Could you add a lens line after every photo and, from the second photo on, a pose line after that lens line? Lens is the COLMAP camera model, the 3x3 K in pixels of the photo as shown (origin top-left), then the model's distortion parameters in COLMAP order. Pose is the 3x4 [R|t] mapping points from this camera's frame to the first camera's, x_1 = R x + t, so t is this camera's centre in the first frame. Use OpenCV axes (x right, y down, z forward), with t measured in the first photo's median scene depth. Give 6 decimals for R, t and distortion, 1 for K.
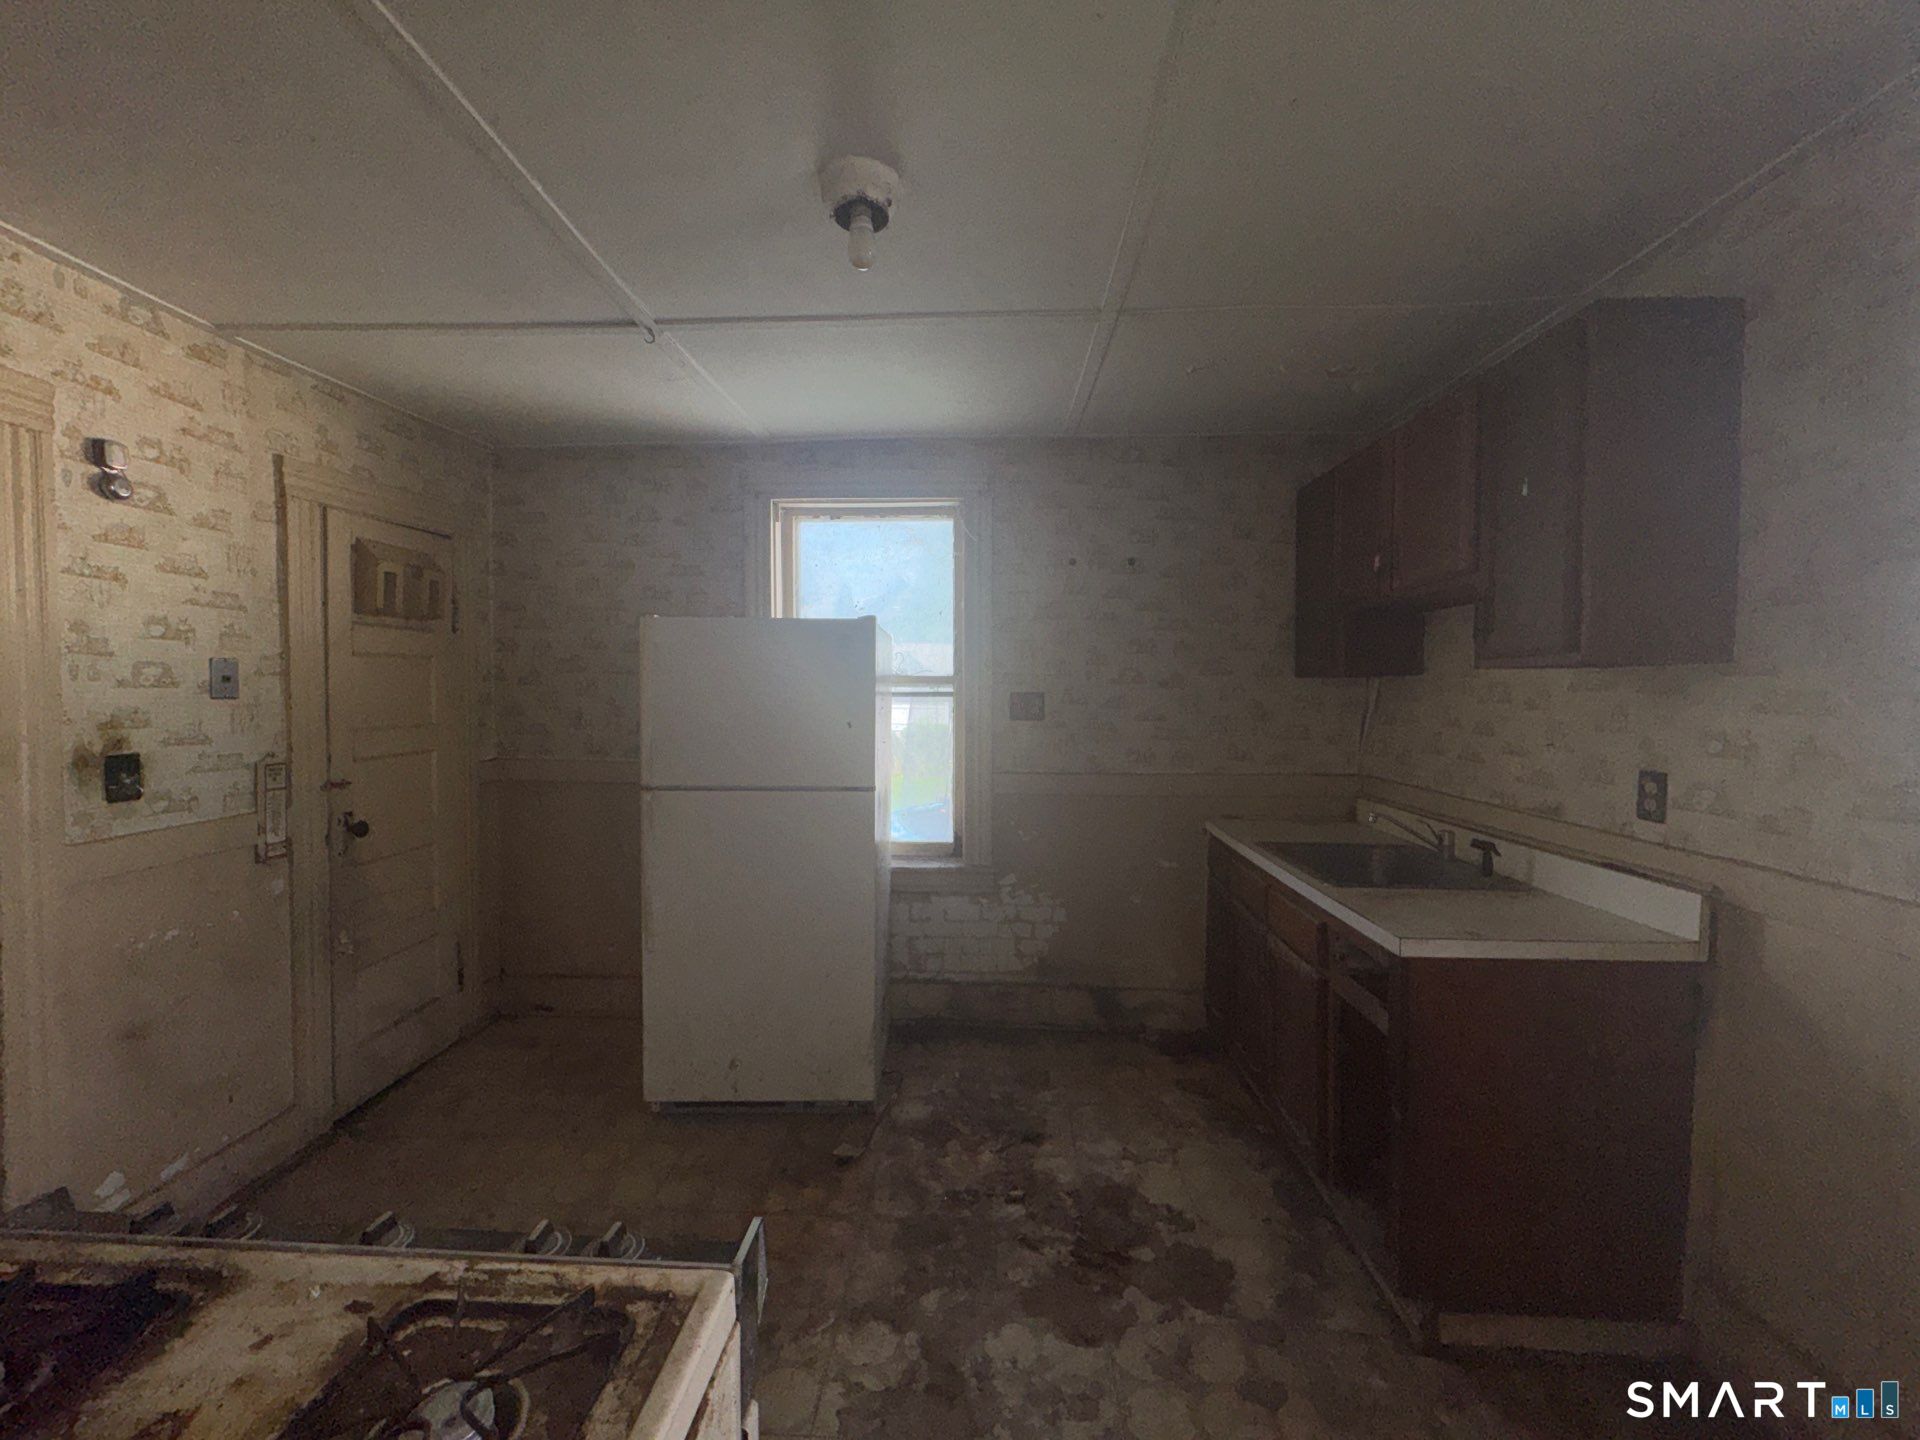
lens RADIAL K [[768.3, 0, 965.8], [0, 768.3, 713.6], [0, 0, 1]] dist [-0.003258, 0.000838]
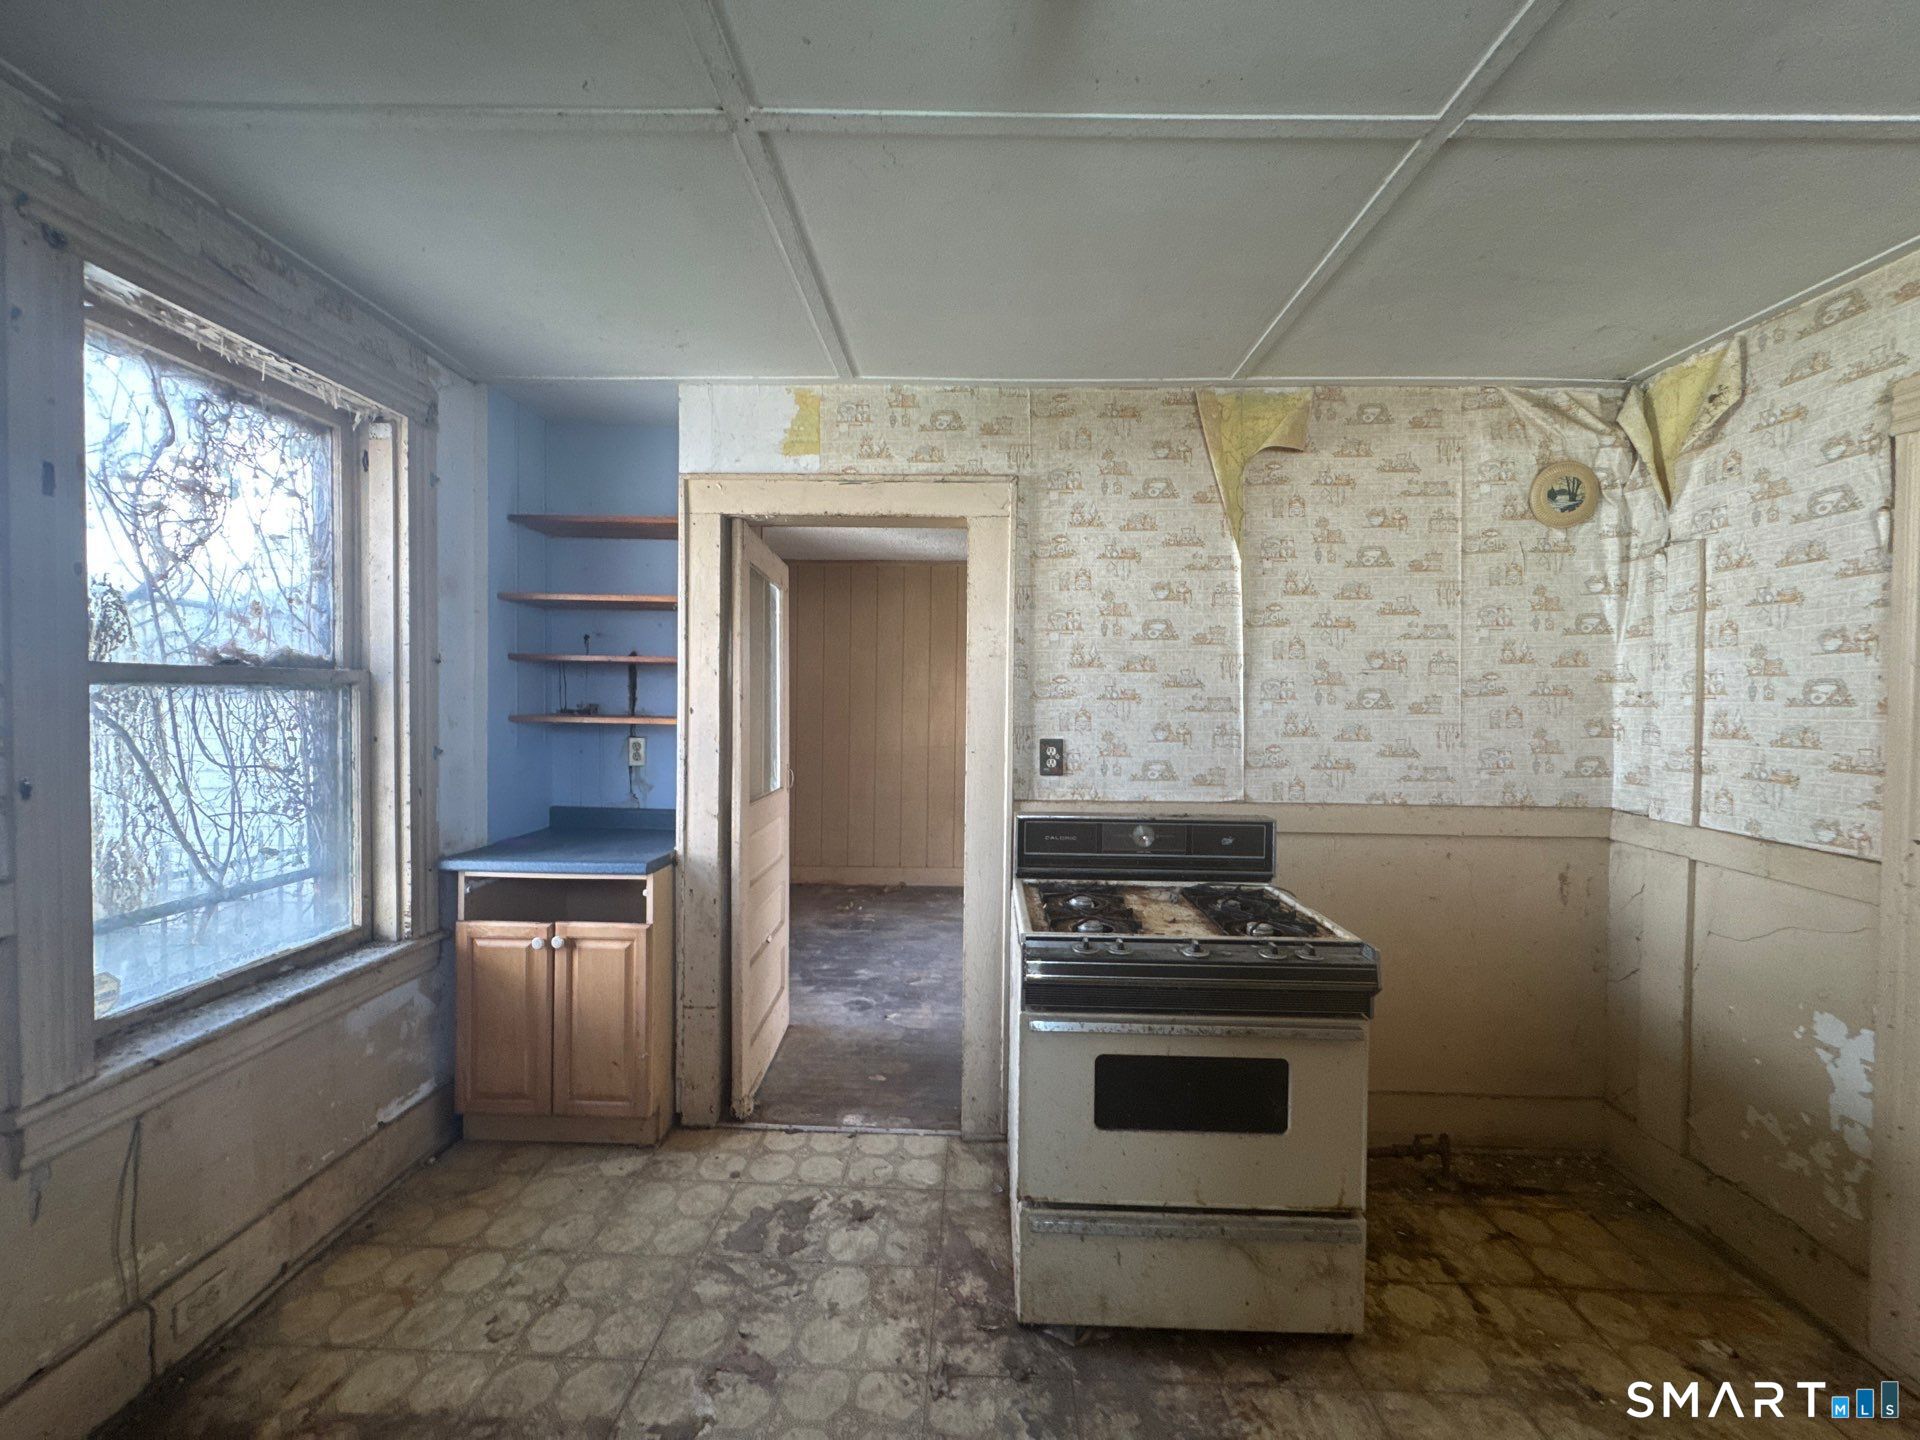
lens RADIAL K [[768.3, 0, 944.0], [0, 768.3, 724.5], [0, 0, 1]] dist [-0.003258, 0.000838]
pose [[-0.999704, -0.020816, -0.012631, 0.000949], [-0.021518, 0.998069, 0.058266, -0.030021], [0.011394, 0.058520, -0.998221, 1.307158]]
